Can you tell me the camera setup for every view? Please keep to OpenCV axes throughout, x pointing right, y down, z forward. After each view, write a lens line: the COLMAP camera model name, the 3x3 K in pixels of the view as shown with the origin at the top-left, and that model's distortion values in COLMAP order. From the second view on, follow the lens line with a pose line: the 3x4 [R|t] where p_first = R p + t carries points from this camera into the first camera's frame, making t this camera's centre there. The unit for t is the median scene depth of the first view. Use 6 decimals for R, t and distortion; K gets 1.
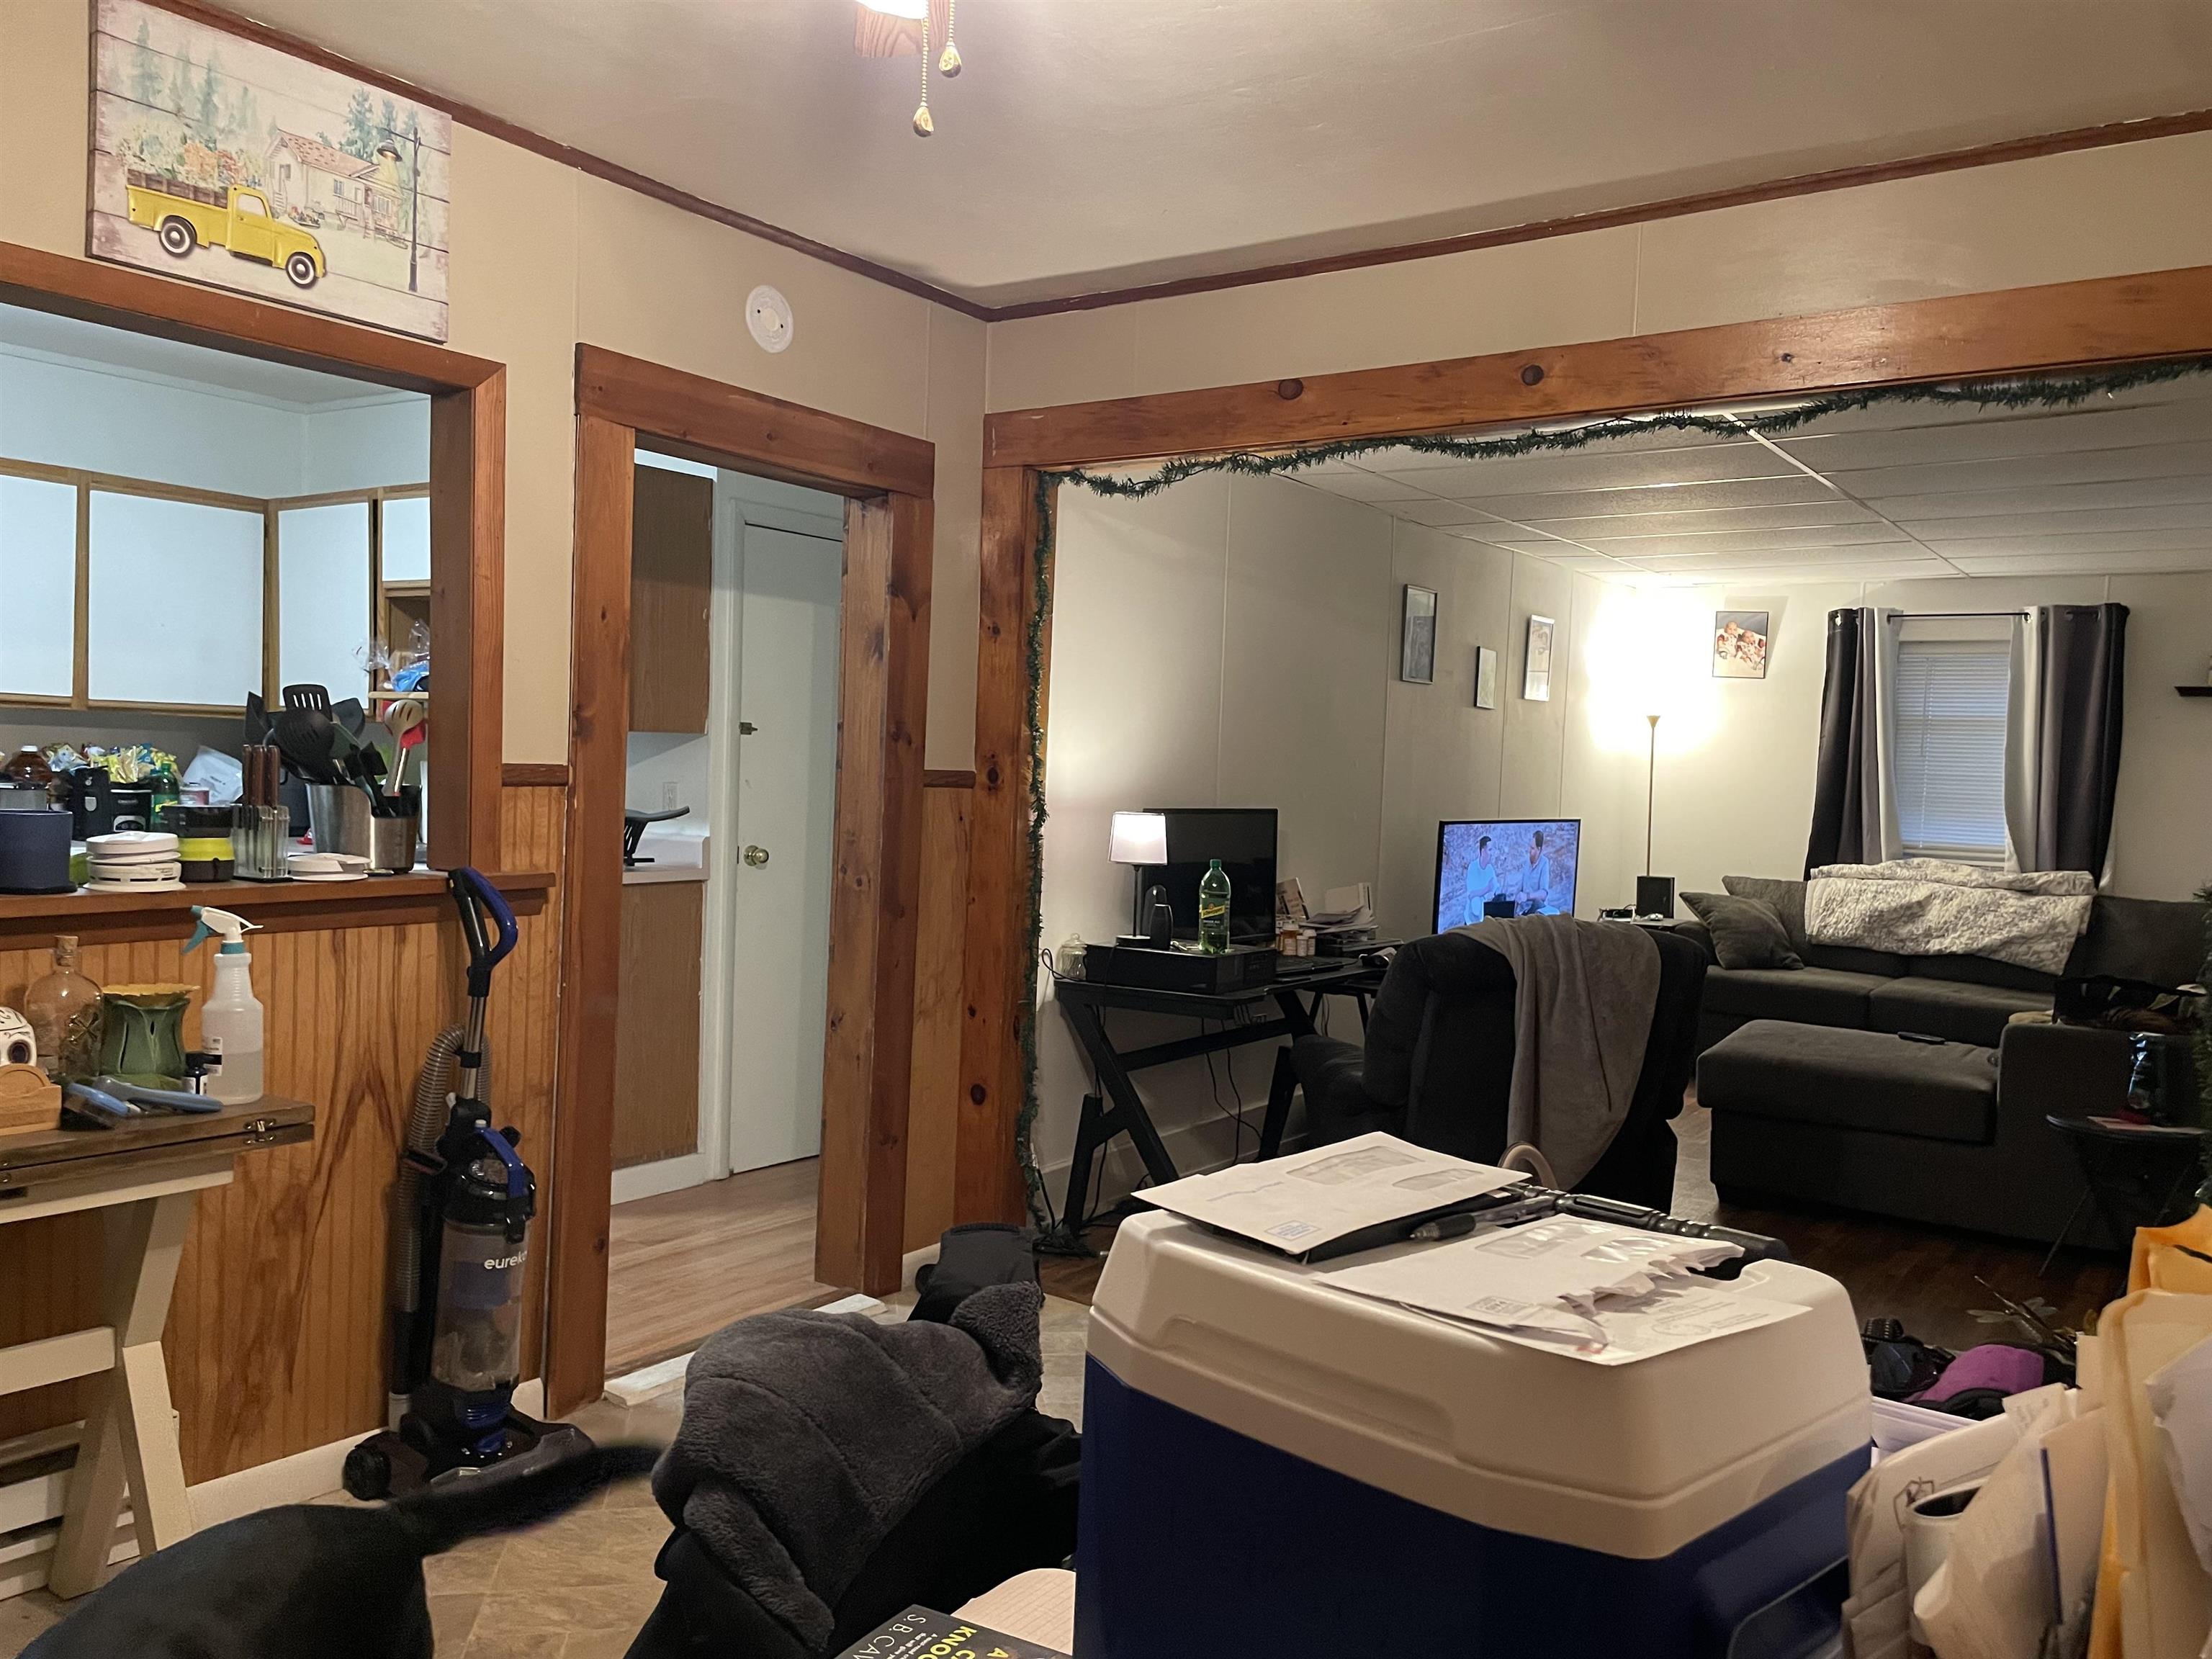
lens RADIAL K [[1661.6, 0, 1117.9], [0, 1661.6, 836.4], [0, 0, 1]] dist [0.090380, -0.115391]
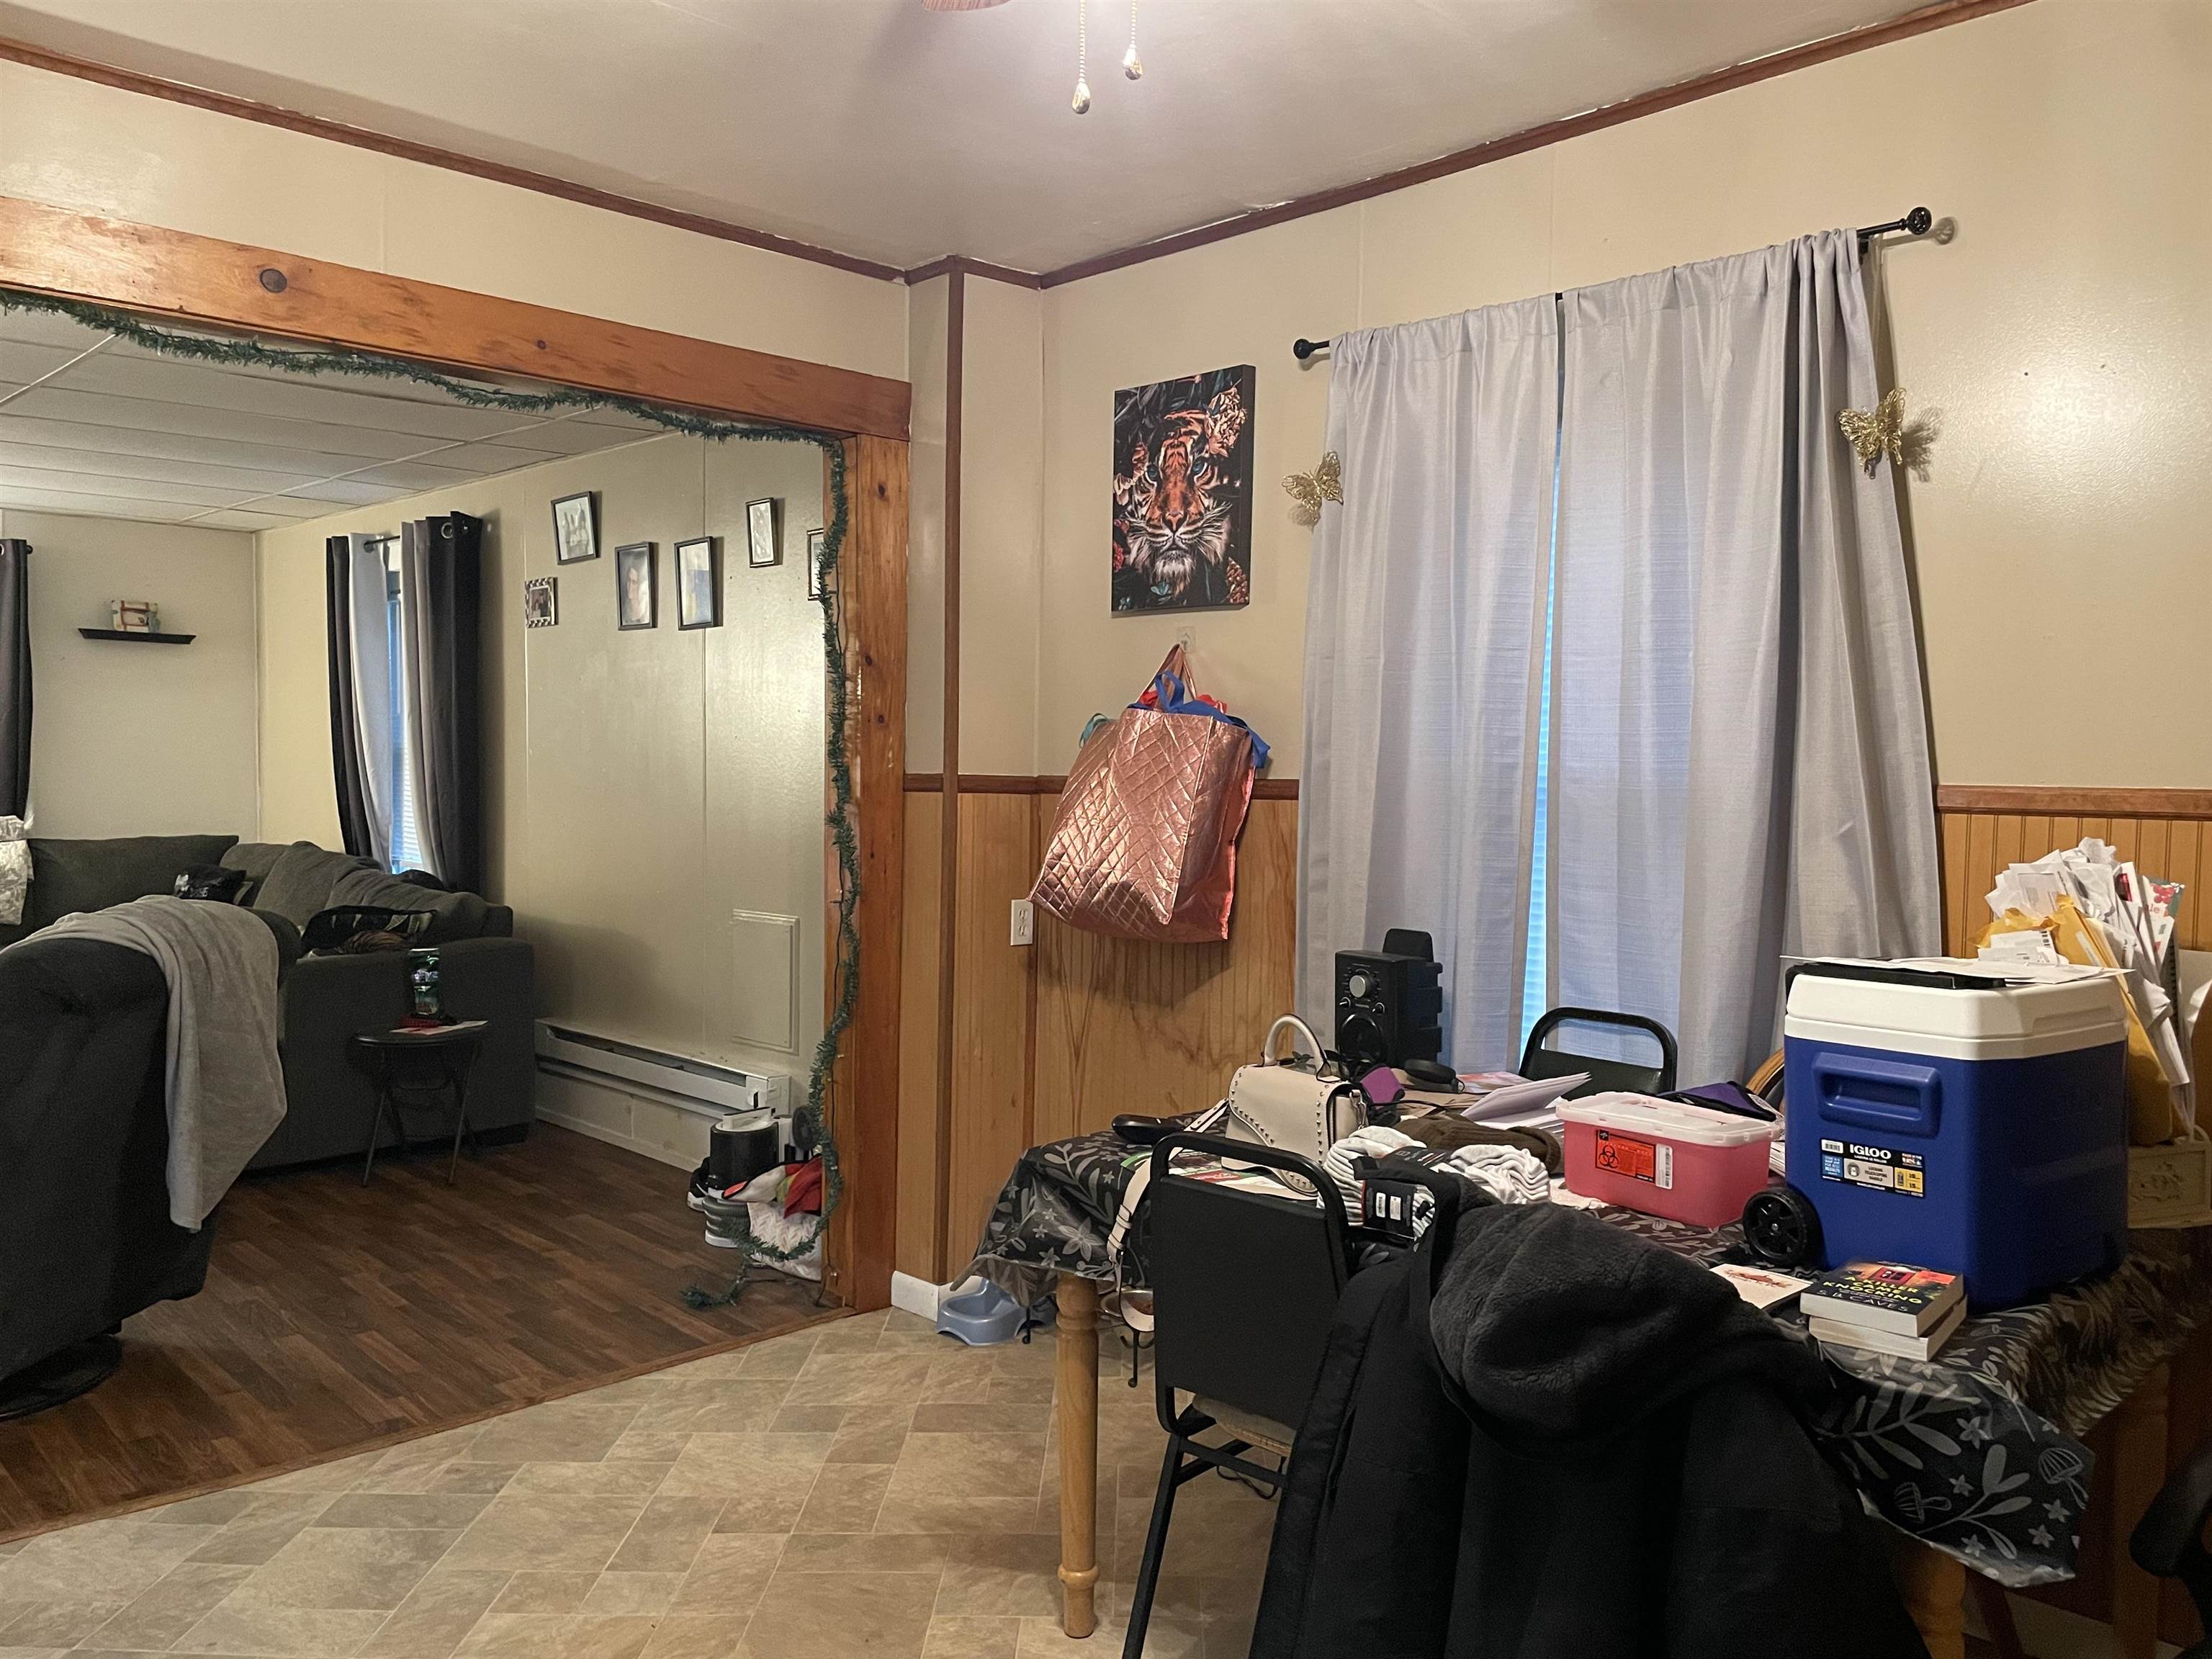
lens RADIAL K [[1661.6, 0, 1120.6], [0, 1661.6, 844.3], [0, 0, 1]] dist [0.090380, -0.115391]
pose [[0.192971, -0.082222, 0.977753, -0.250168], [0.032040, 0.996479, 0.077473, -0.017313], [-0.980681, 0.016377, 0.194926, 0.185402]]
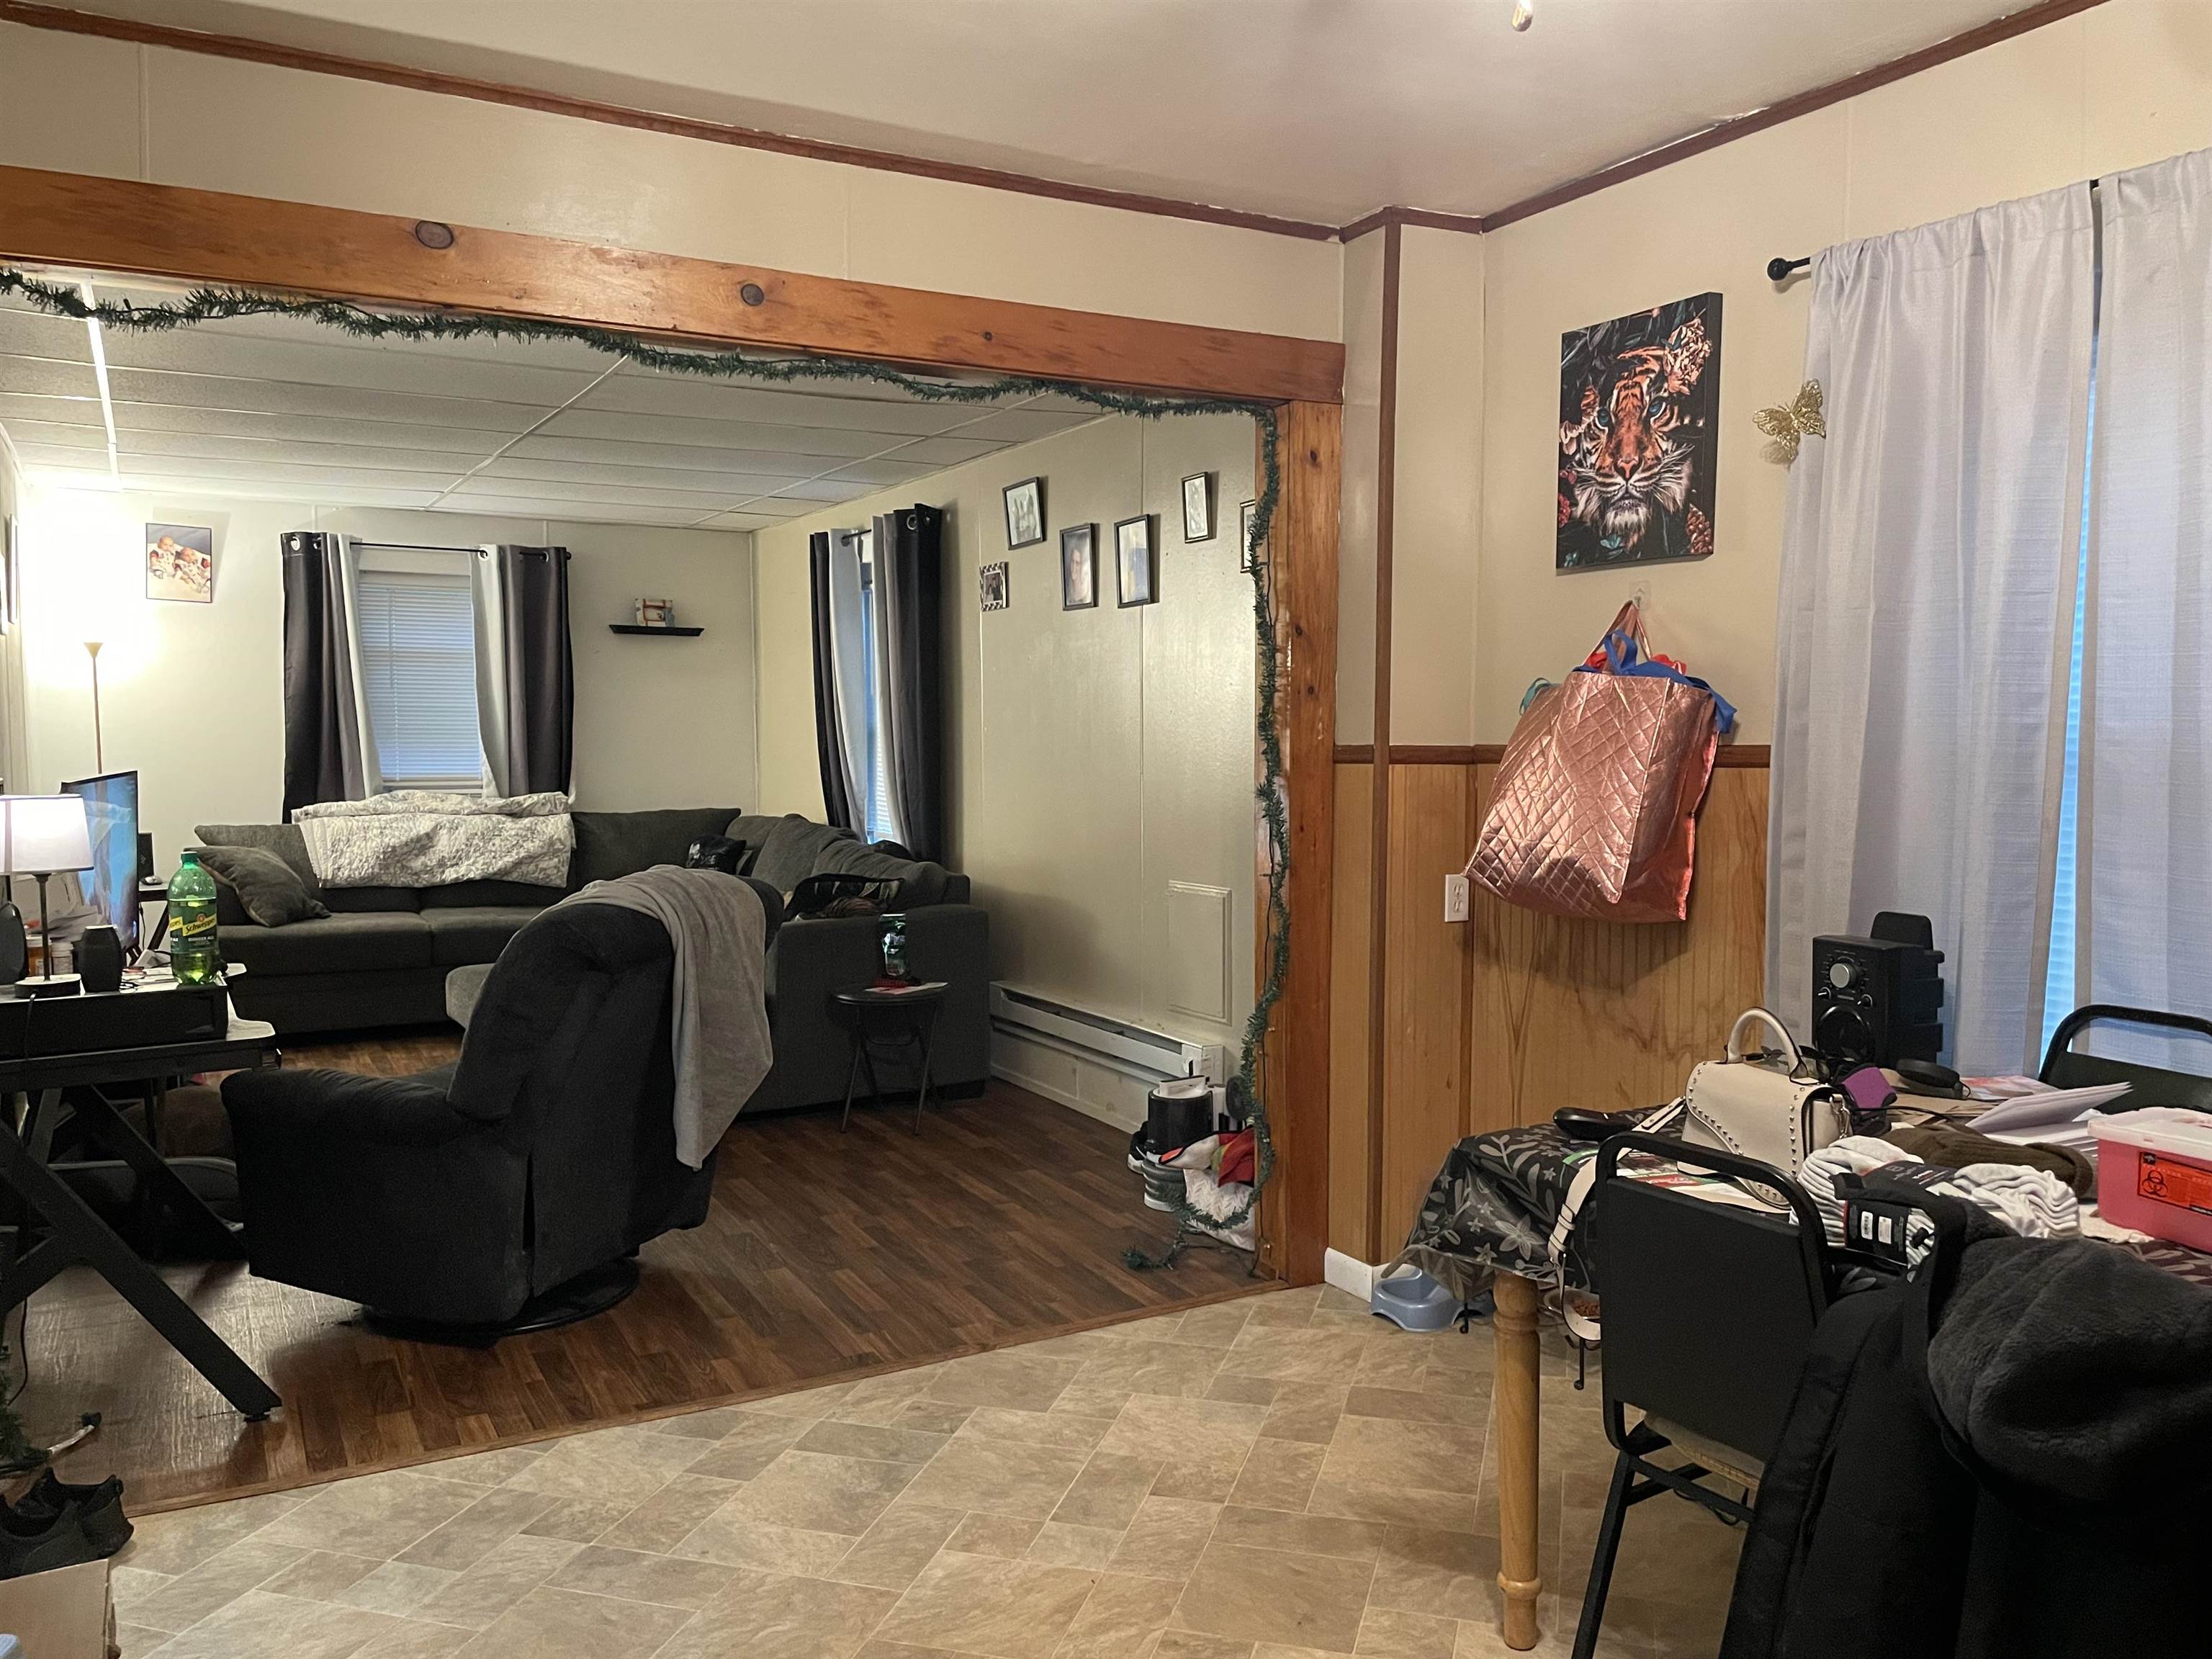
lens RADIAL K [[1661.6, 0, 1116.3], [0, 1661.6, 848.1], [0, 0, 1]] dist [0.090380, -0.115391]
pose [[0.441256, -0.101803, 0.891588, -0.241652], [0.053973, 0.994756, 0.086872, -0.017787], [-0.895757, 0.009789, 0.444437, 0.186101]]
